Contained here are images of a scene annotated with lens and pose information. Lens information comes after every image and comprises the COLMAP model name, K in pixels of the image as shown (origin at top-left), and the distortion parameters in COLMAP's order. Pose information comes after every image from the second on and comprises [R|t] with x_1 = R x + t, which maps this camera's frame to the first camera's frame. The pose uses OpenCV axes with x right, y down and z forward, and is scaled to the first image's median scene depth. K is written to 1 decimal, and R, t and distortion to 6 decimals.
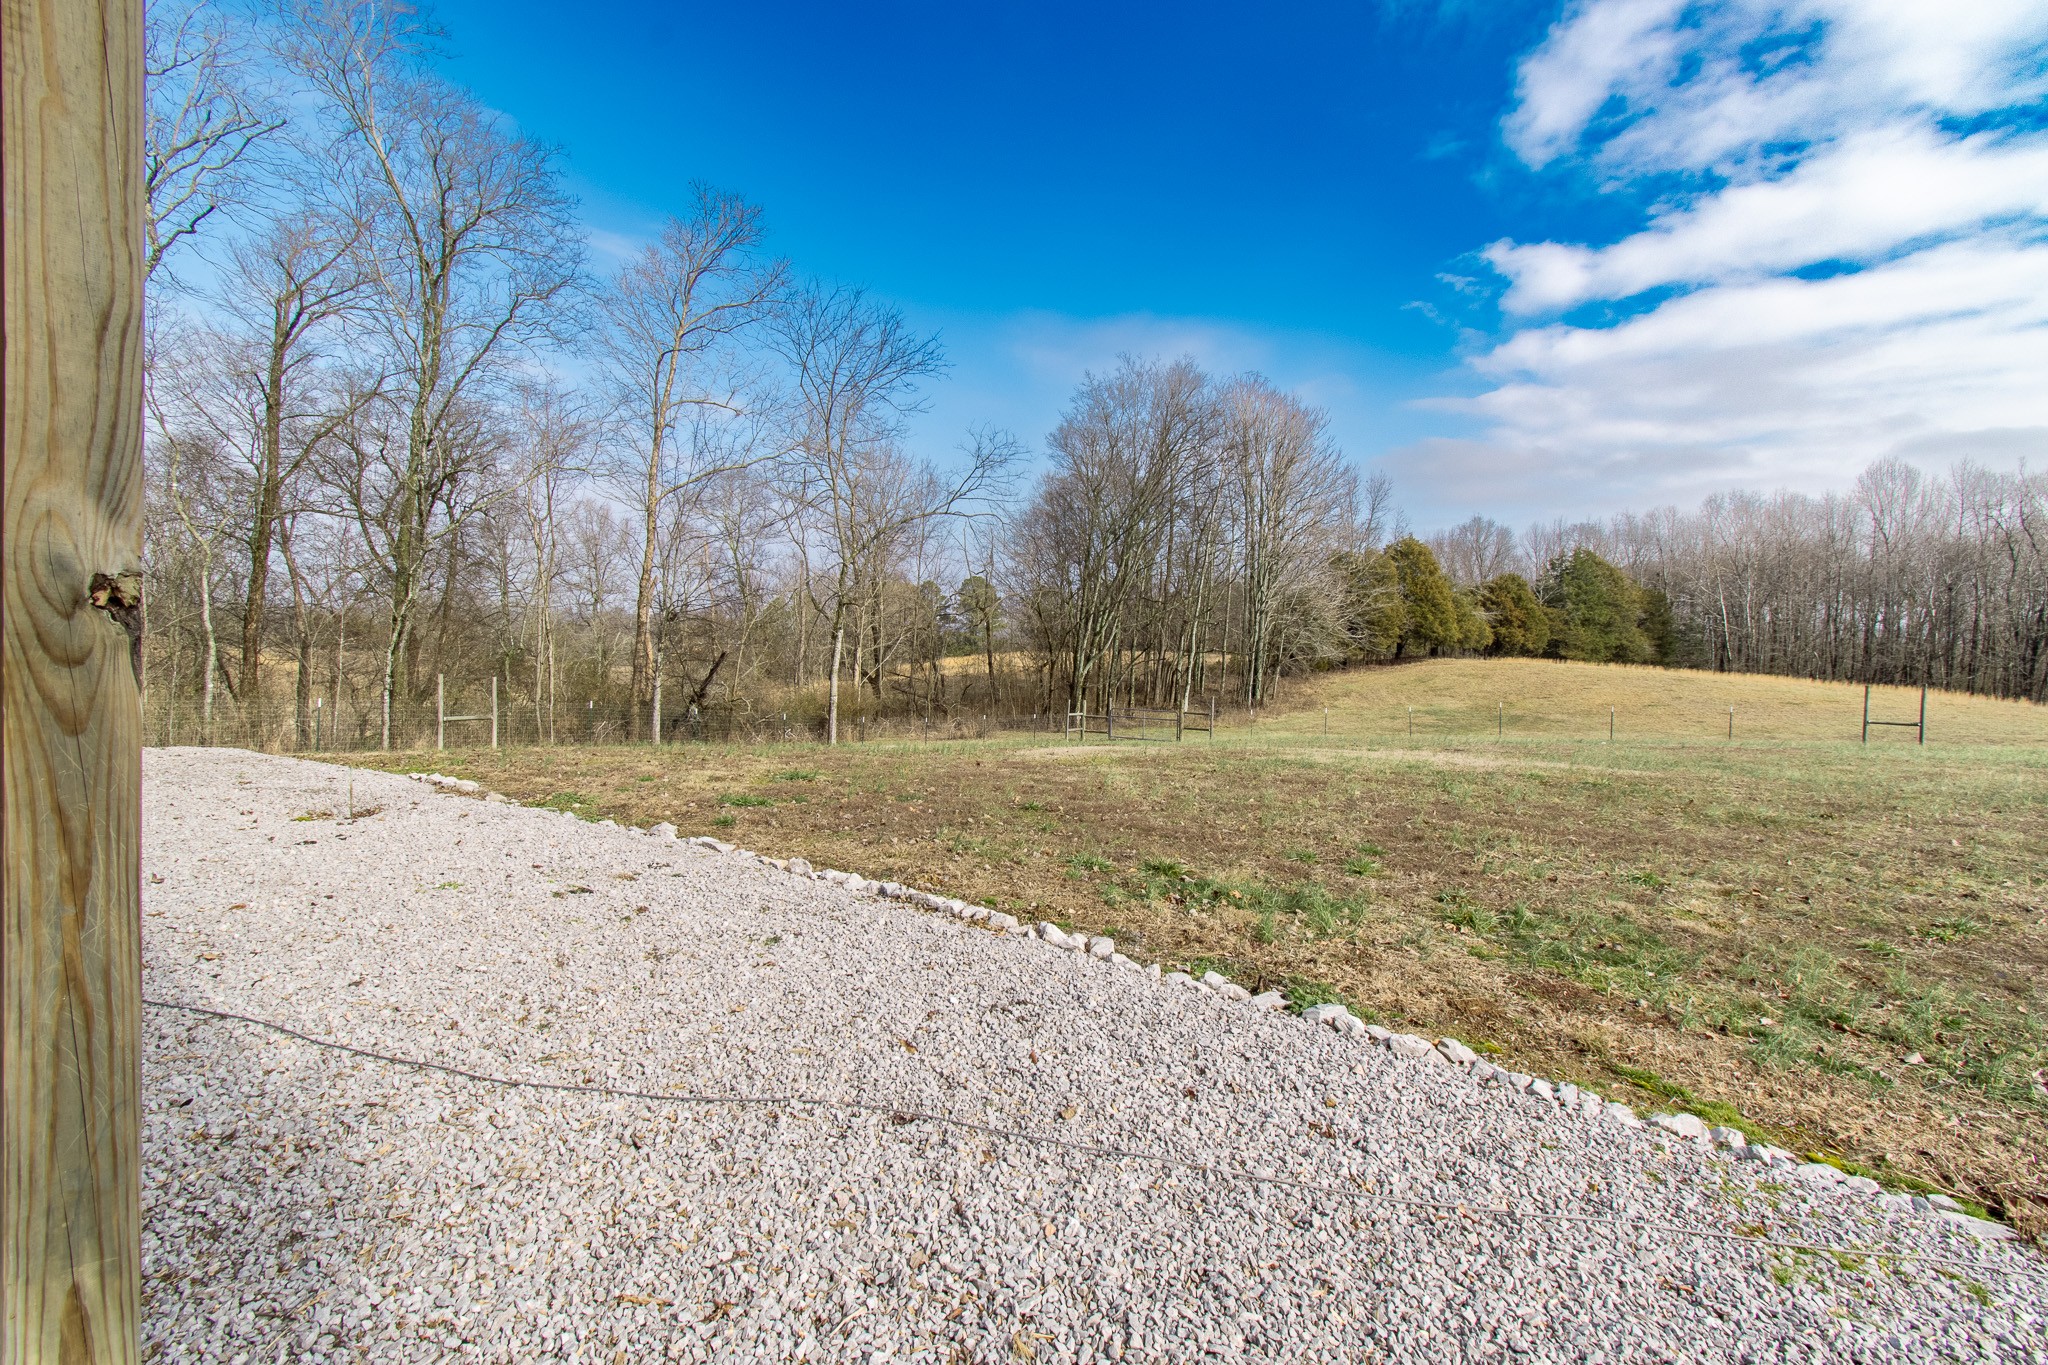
lens RADIAL K [[945.6, 0, 1014.4], [0, 945.6, 663.6], [0, 0, 1]] dist [0.002379, -0.001649]
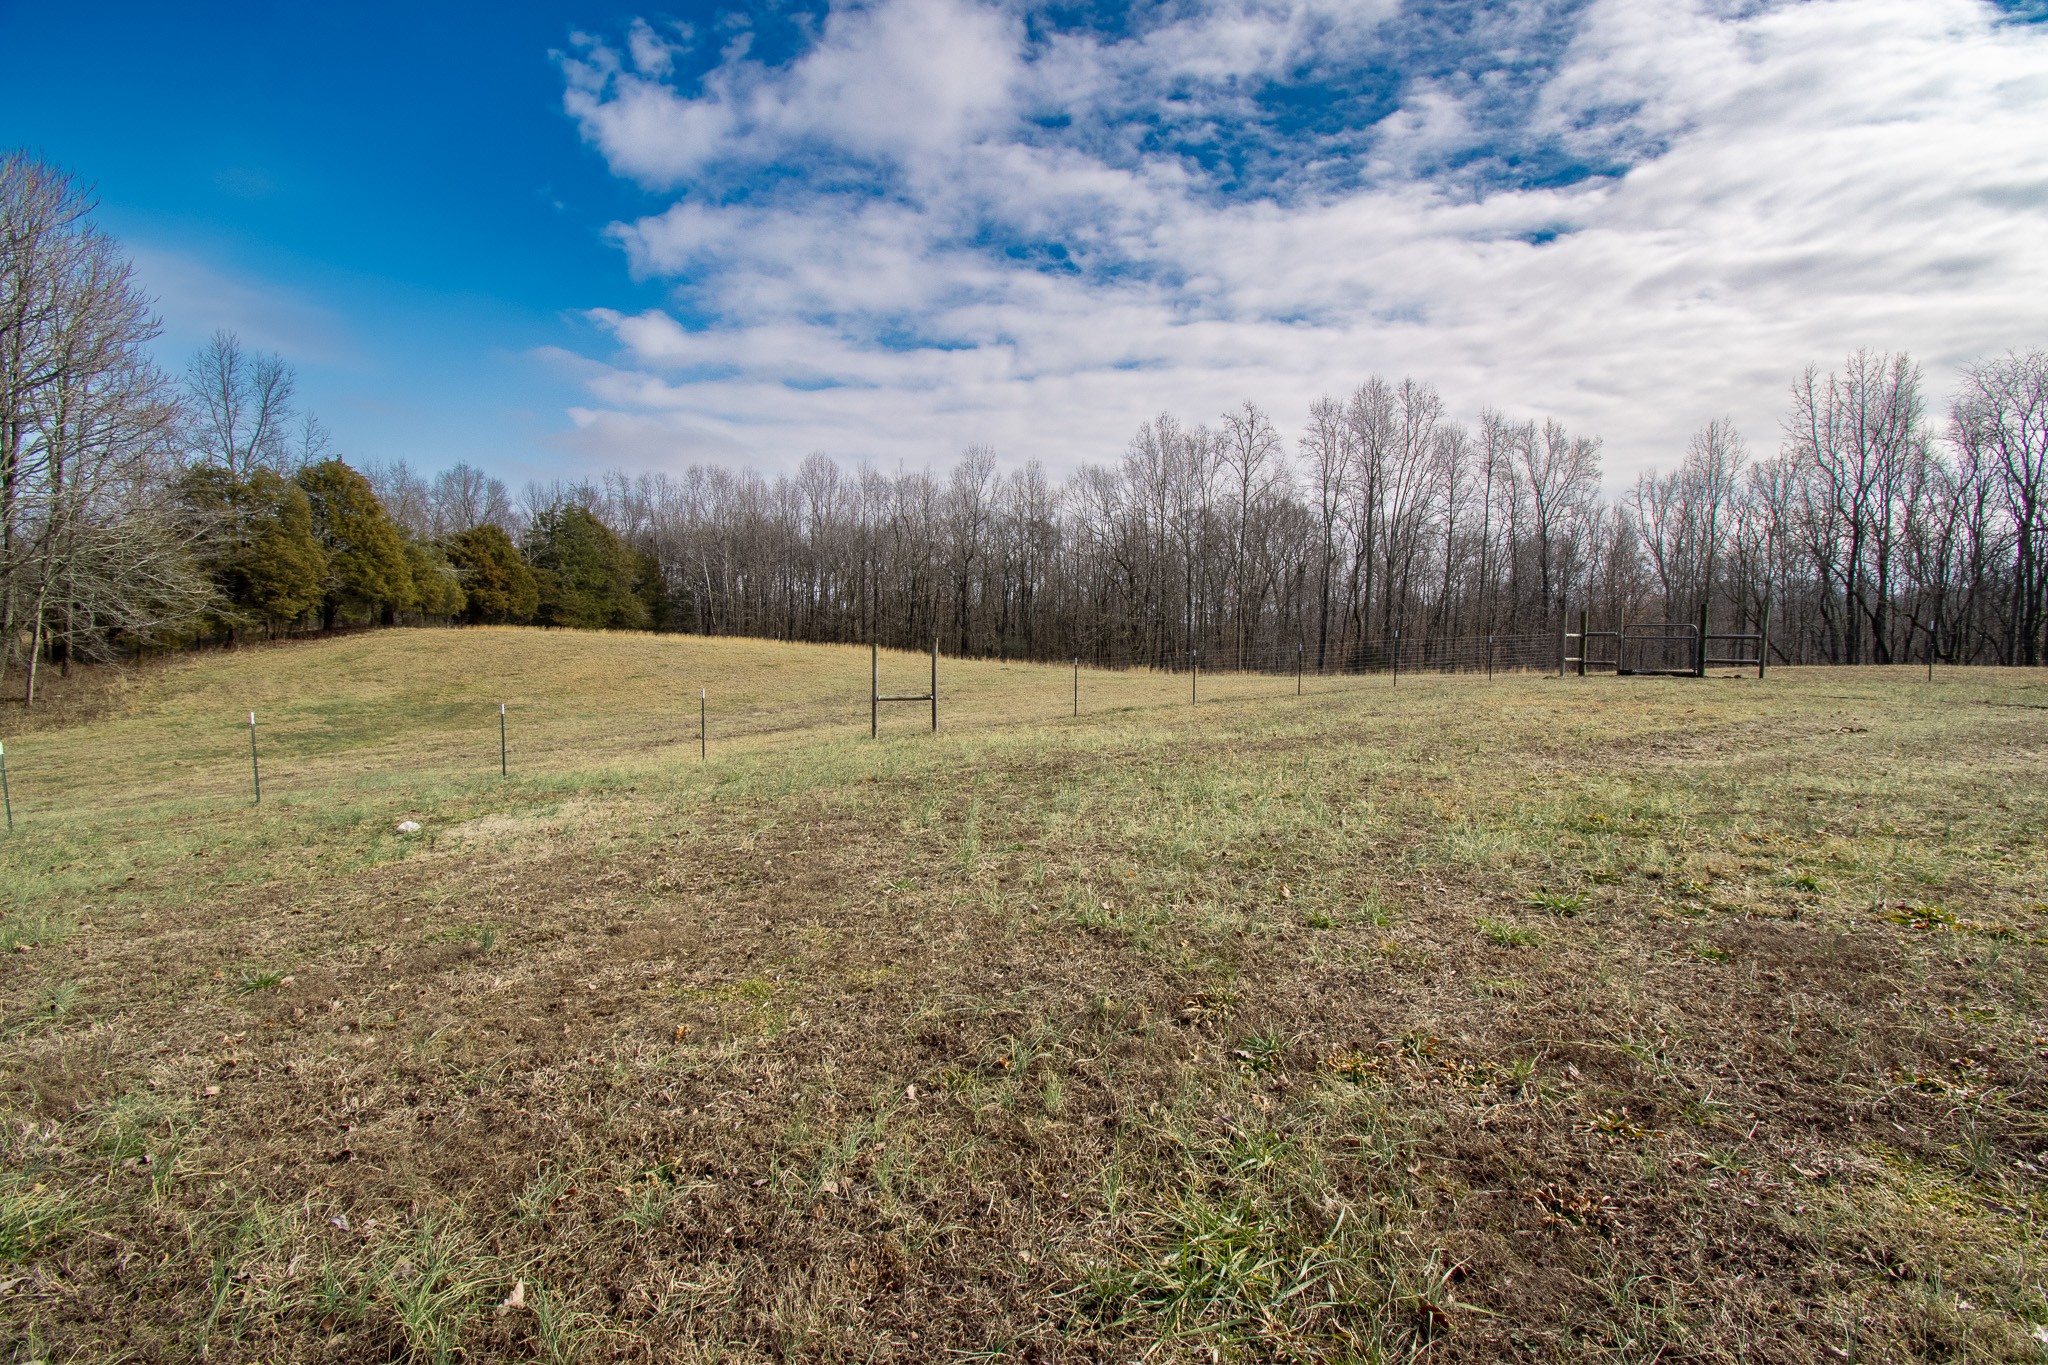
lens RADIAL K [[945.6, 0, 1030.6], [0, 945.6, 674.2], [0, 0, 1]] dist [0.002379, -0.001649]
pose [[0.565956, -0.060005, 0.822249, 0.100795], [0.024542, 0.998132, 0.055948, 0.001662], [-0.824070, -0.011484, 0.566371, 0.132166]]
